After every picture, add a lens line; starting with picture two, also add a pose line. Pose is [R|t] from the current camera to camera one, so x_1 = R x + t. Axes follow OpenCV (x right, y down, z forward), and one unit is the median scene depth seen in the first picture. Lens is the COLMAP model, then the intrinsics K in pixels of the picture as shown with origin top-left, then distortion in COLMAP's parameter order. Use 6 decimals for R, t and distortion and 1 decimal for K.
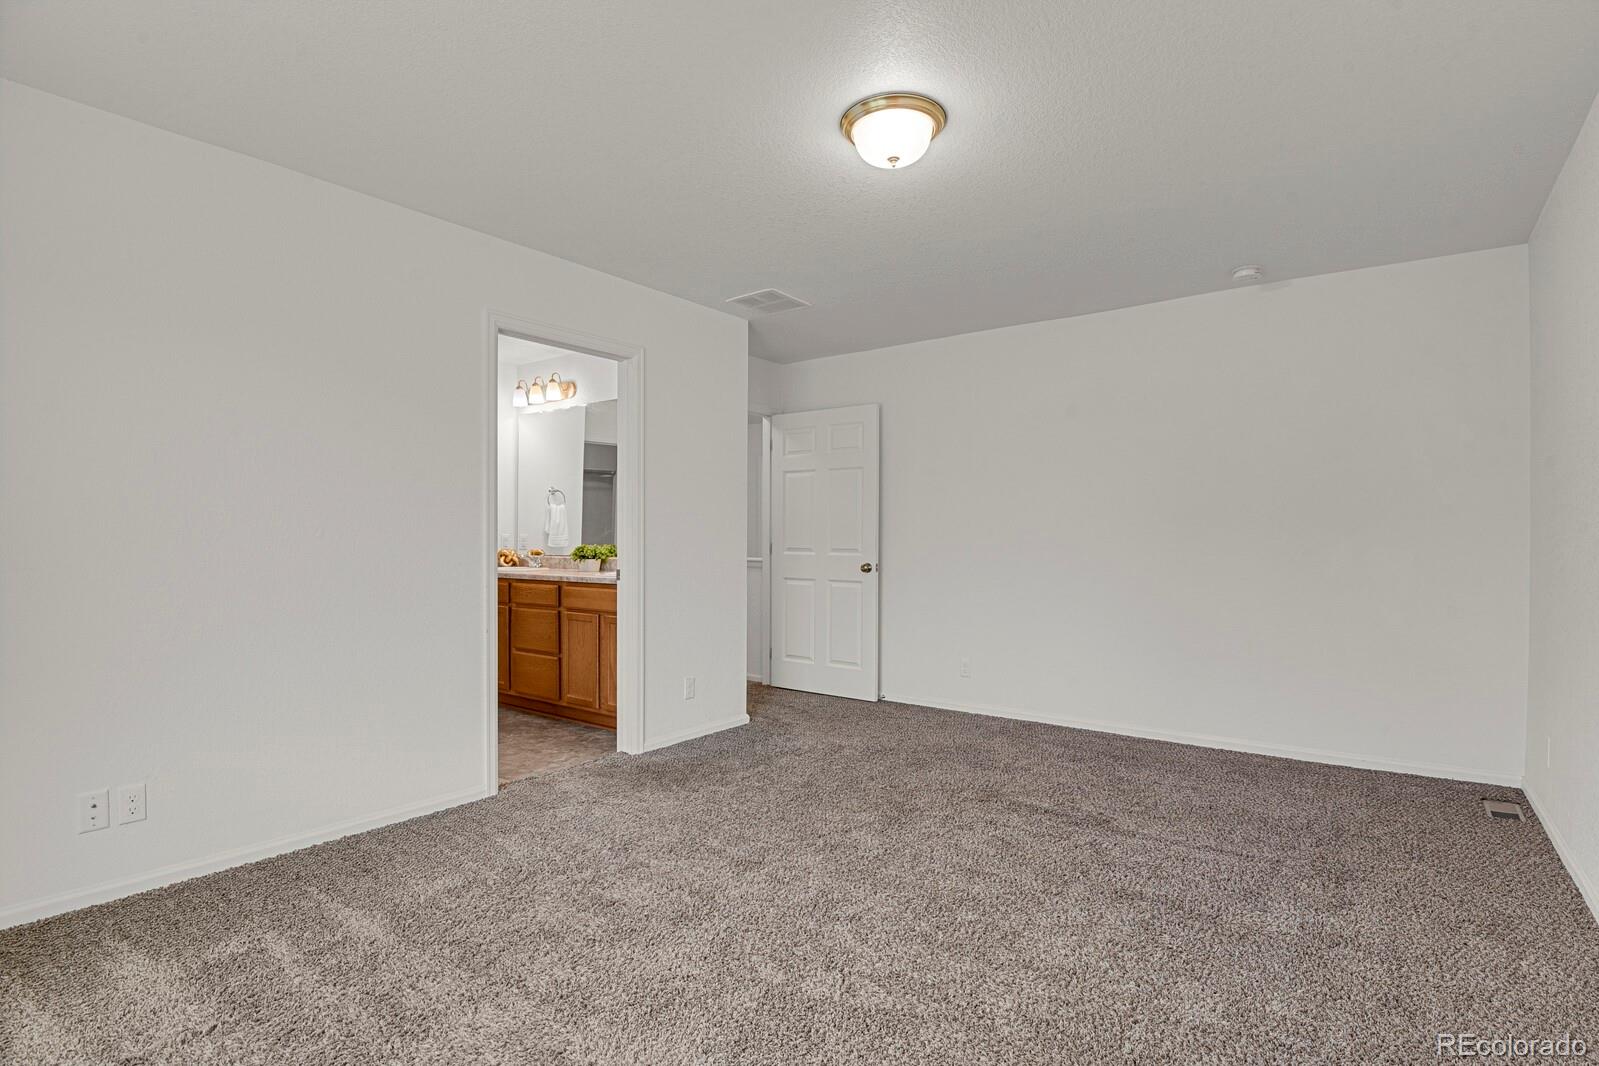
lens RADIAL K [[781.5, 0, 802.3], [0, 781.5, 539.4], [0, 0, 1]] dist [-0.025478, -0.003148]
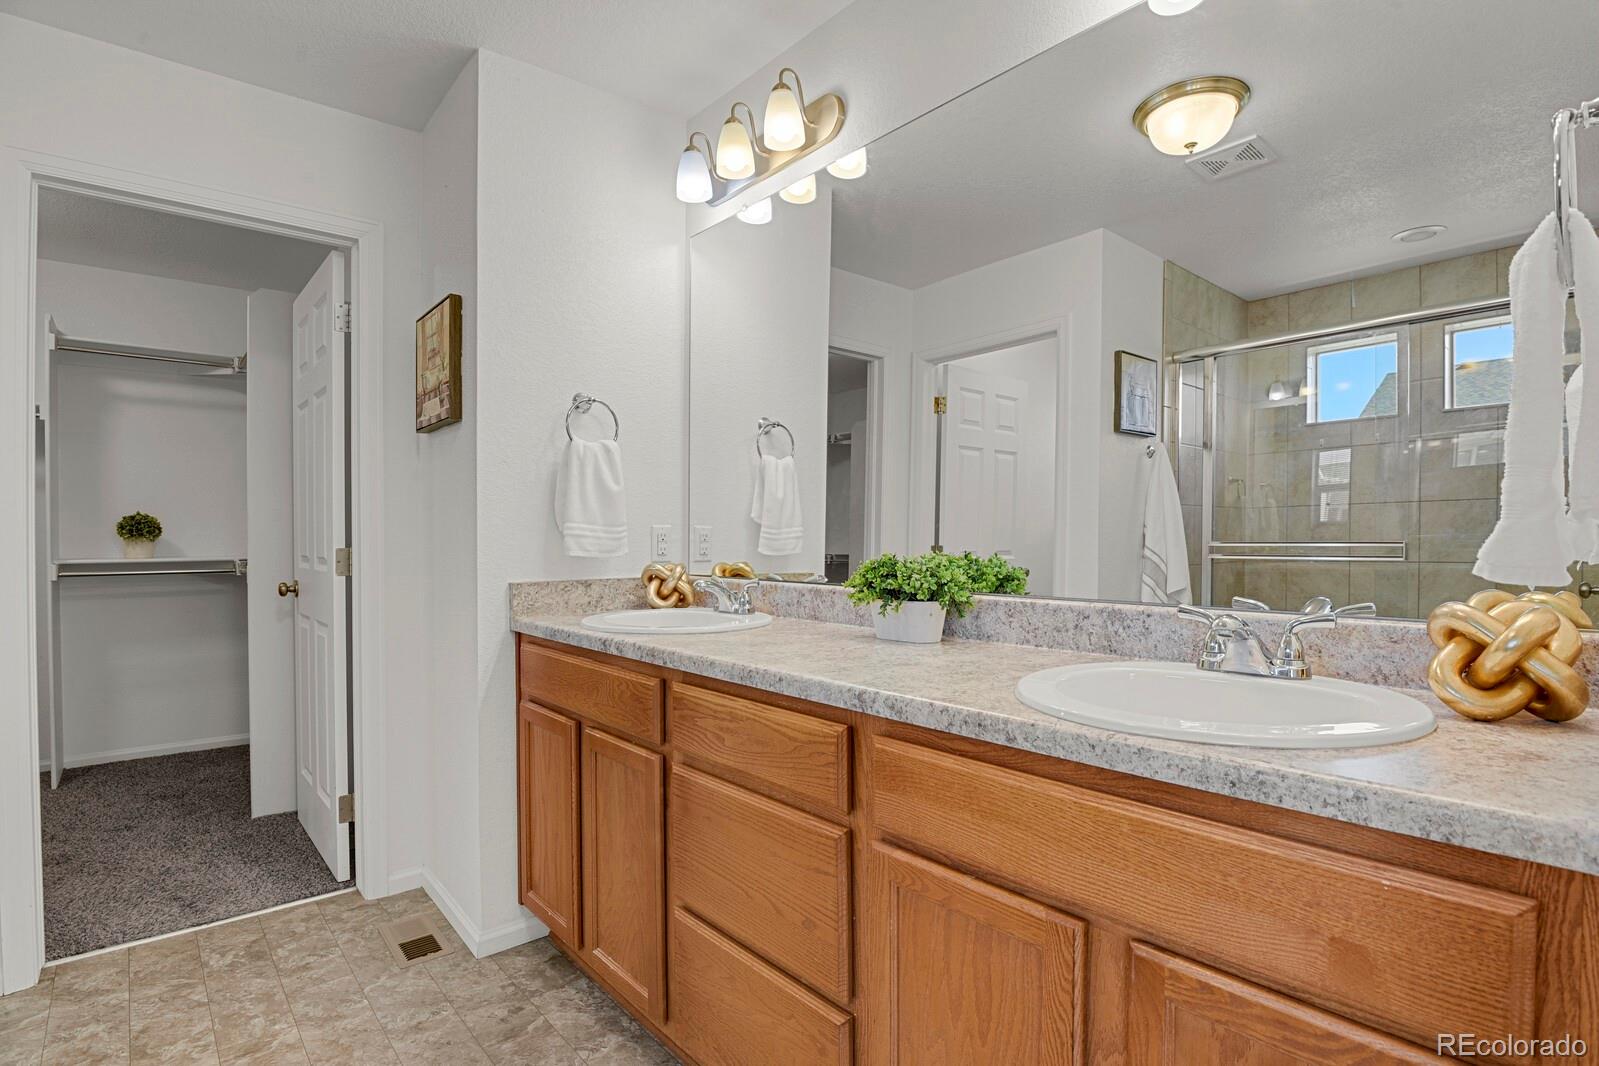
lens RADIAL K [[781.5, 0, 802.3], [0, 781.5, 539.4], [0, 0, 1]] dist [-0.025478, -0.003148]
pose [[0.977383, -0.005175, -0.211412, -0.233639], [0.005754, 0.999981, 0.002126, 0.000230], [0.211397, -0.003295, 0.977395, 0.646578]]
